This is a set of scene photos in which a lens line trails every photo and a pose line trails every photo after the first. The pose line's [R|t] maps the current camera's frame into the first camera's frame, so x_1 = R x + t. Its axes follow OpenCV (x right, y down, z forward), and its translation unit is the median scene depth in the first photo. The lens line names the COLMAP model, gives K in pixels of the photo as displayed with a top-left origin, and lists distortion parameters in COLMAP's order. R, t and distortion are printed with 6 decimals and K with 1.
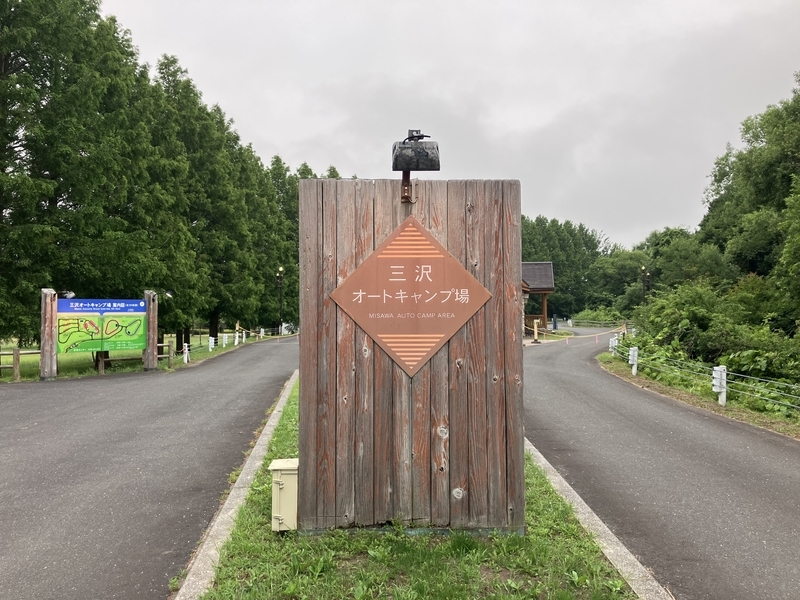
lens RADIAL K [[659.9, 0, 401.1], [0, 659.9, 299.5], [0, 0, 1]] dist [0.005285, -0.000195]
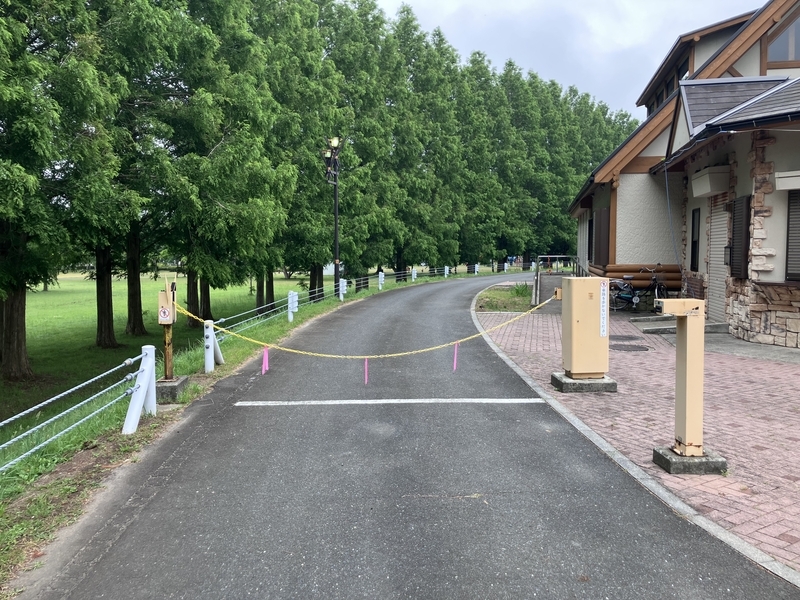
lens RADIAL K [[659.9, 0, 399.5], [0, 659.9, 300.2], [0, 0, 1]] dist [0.005285, -0.000195]
pose [[0.998813, 0.013005, -0.046949, -0.134275], [-0.008458, 0.995367, 0.095780, 0.015803], [0.047977, -0.095269, 0.994295, 0.640908]]
